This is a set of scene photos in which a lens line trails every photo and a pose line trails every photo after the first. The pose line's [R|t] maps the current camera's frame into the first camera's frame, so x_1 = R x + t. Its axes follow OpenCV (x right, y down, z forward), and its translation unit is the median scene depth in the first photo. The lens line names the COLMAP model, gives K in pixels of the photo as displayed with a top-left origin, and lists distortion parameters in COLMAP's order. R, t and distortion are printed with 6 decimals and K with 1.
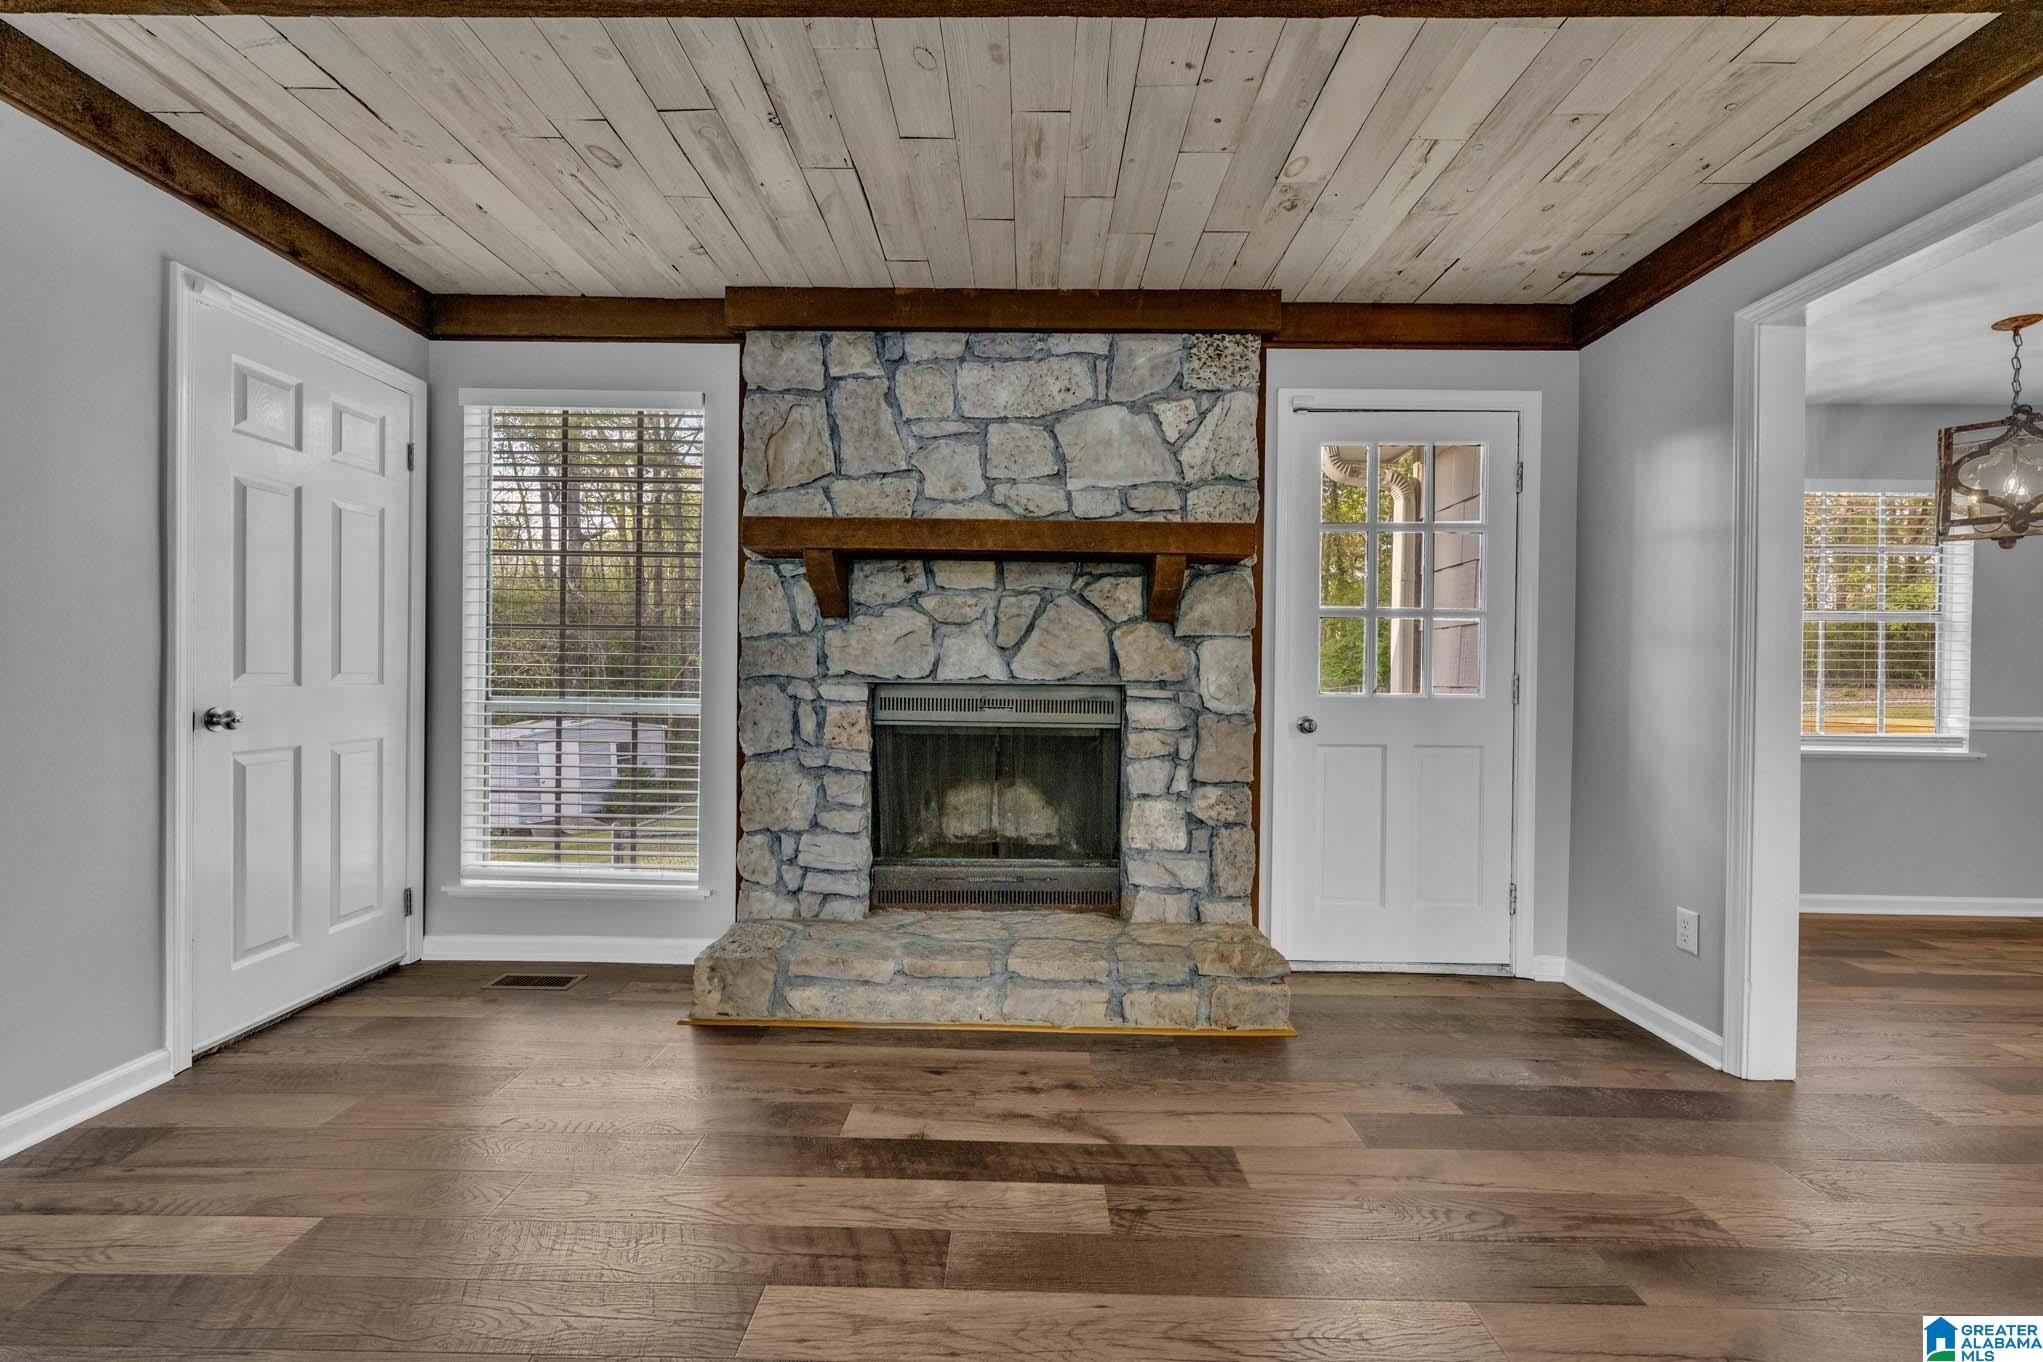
lens RADIAL K [[825.2, 0, 1019.3], [0, 825.2, 687.5], [0, 0, 1]] dist [0.000157, 0.000004]
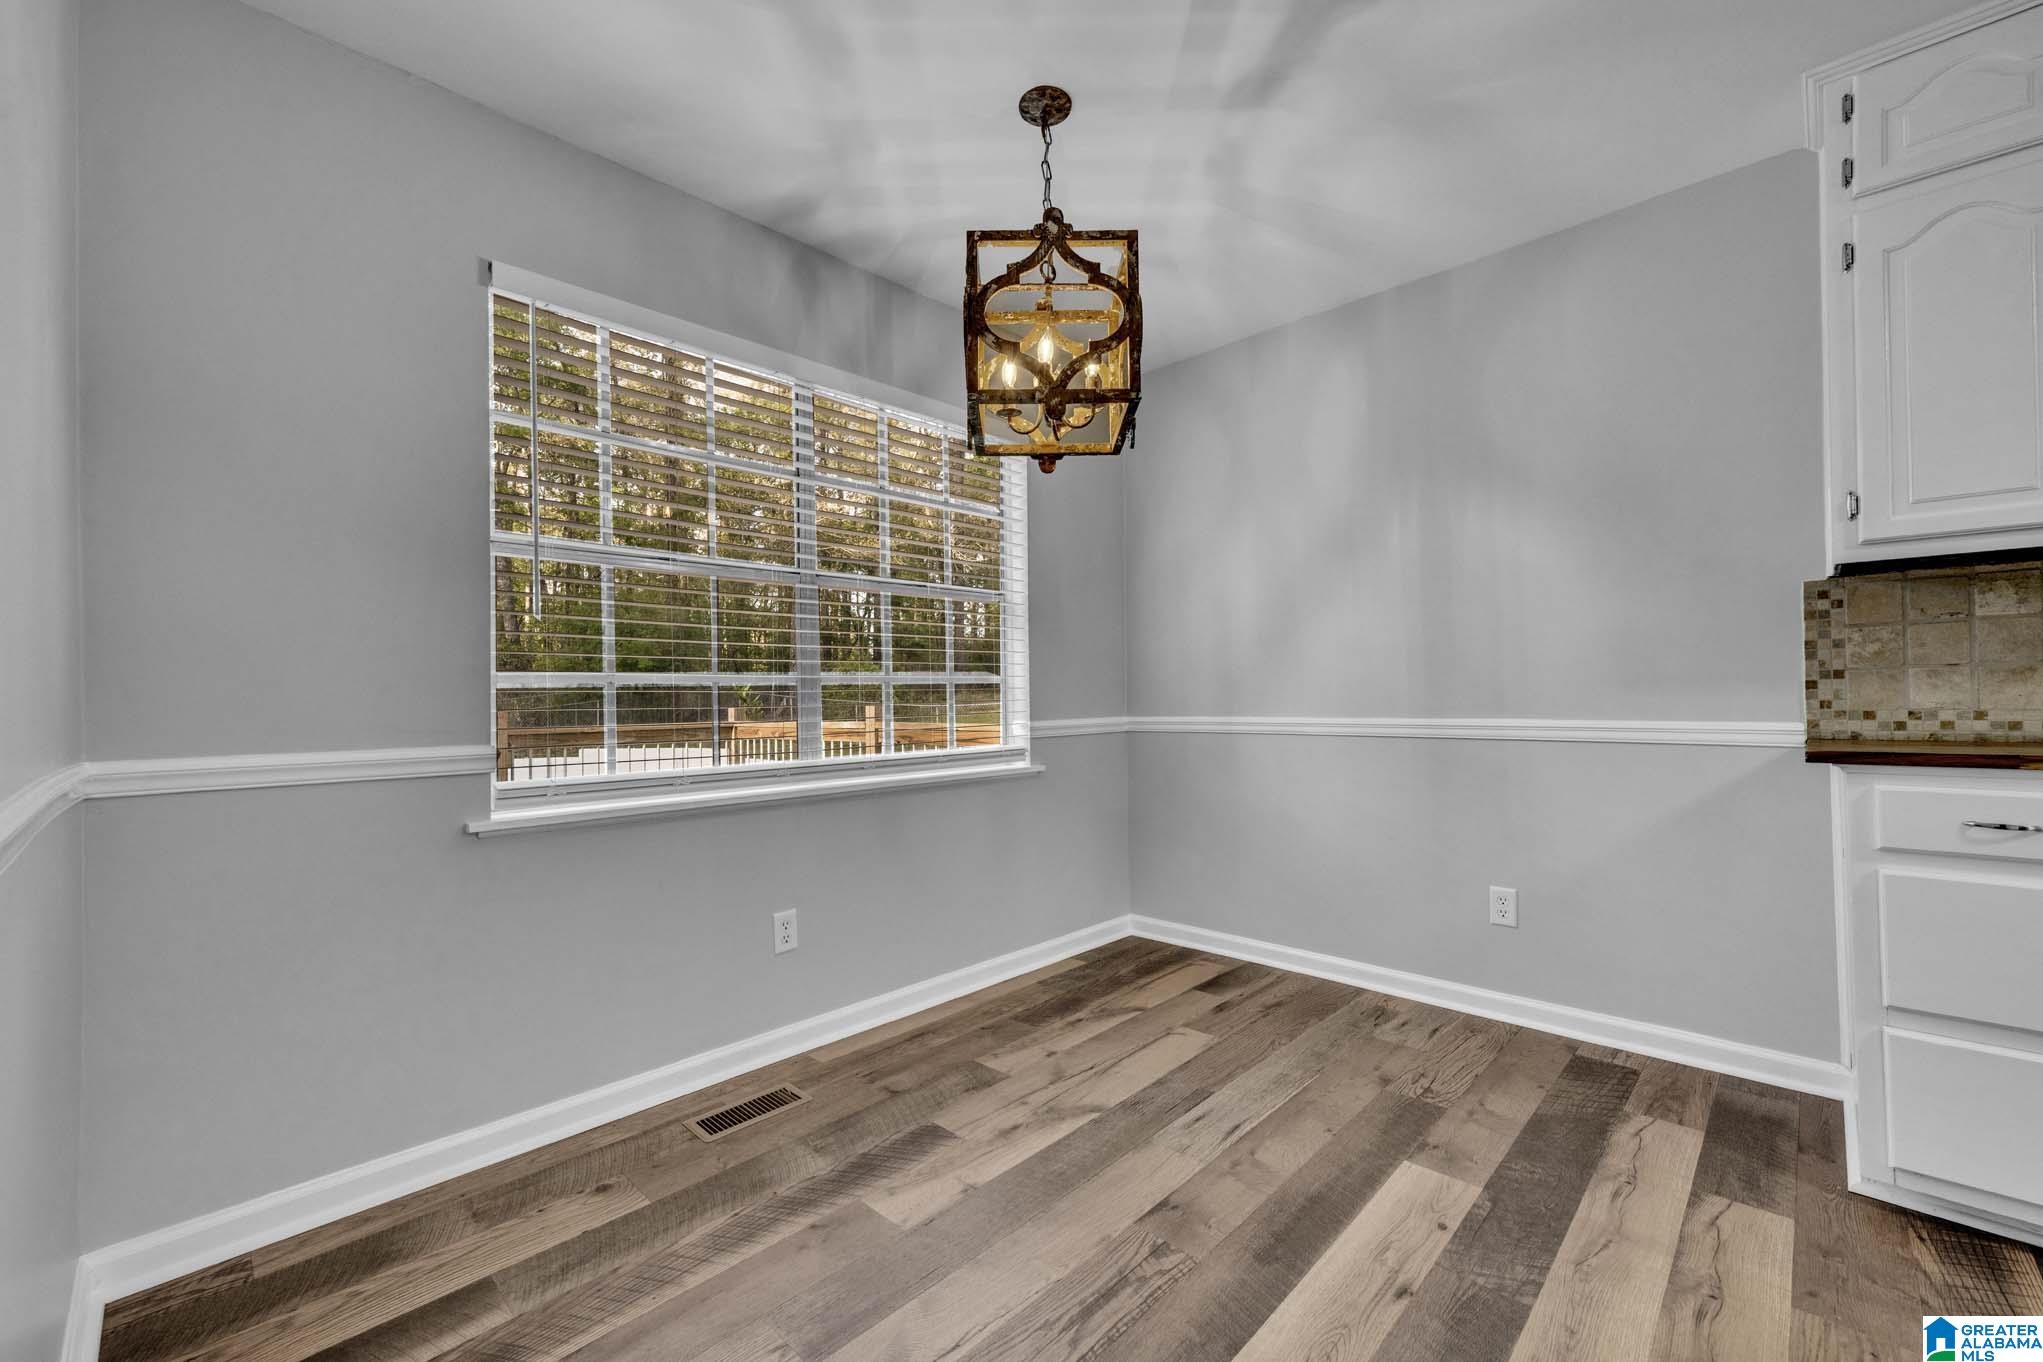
lens RADIAL K [[825.2, 0, 1019.3], [0, 825.2, 687.5], [0, 0, 1]] dist [0.000157, 0.000004]
pose [[0.687157, -0.014612, 0.726362, 0.860874], [0.027618, 0.999600, -0.006019, 0.010115], [-0.725984, 0.024196, 0.687286, 0.697002]]
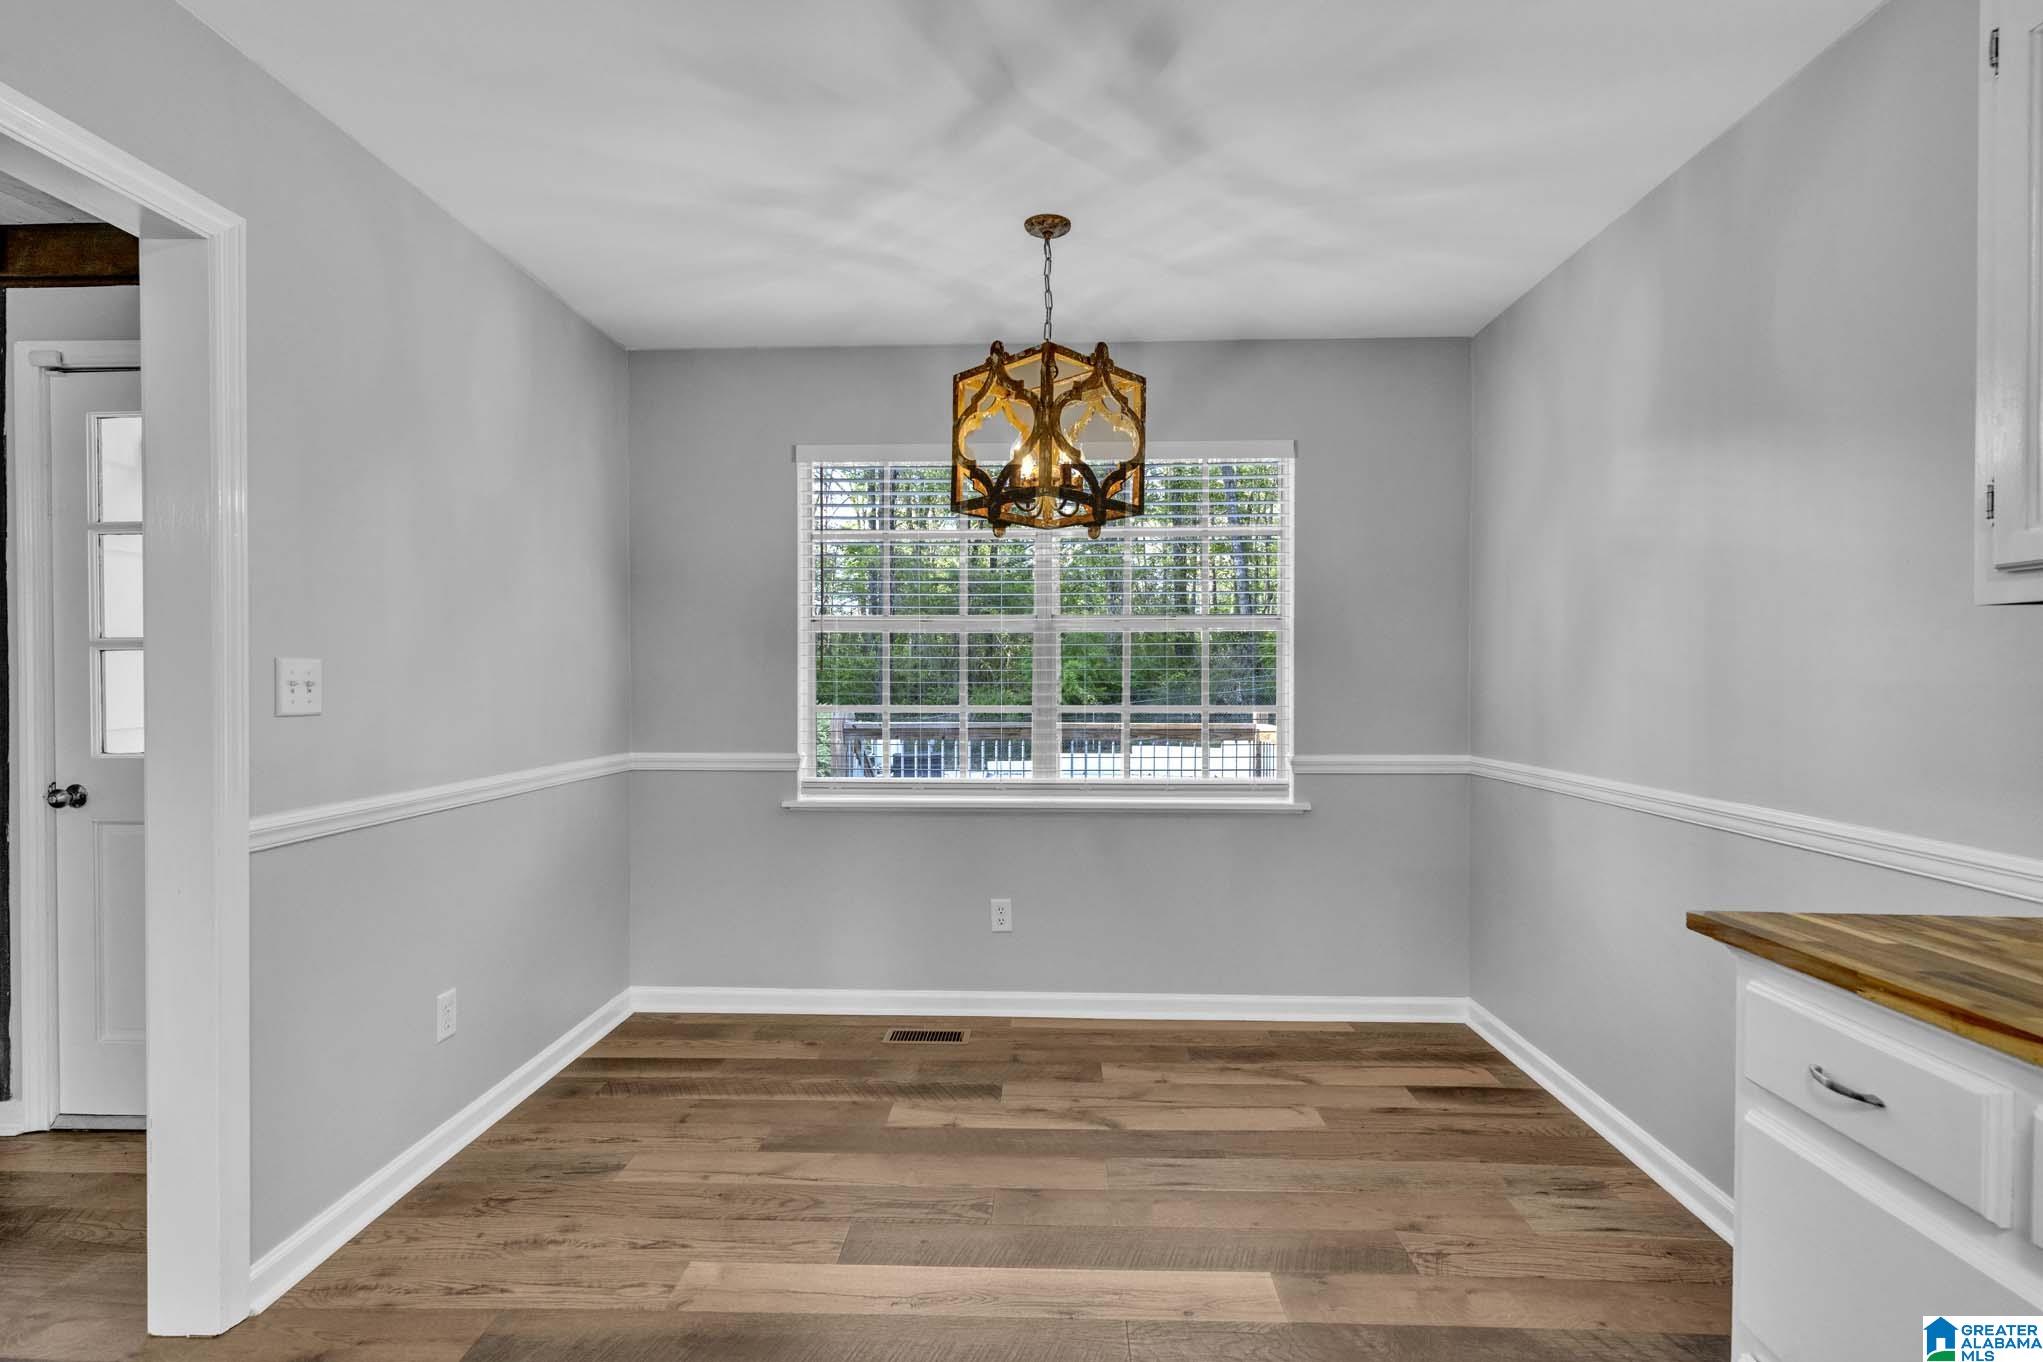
lens RADIAL K [[967.0, 0, 1015.2], [0, 967.0, 686.4], [0, 0, 1]] dist [-0.000888, -0.000271]
pose [[0.999637, -0.012738, -0.023730, 1.417405], [0.012790, 0.999916, 0.002038, -0.049959], [0.023702, -0.002341, 0.999716, 0.180888]]
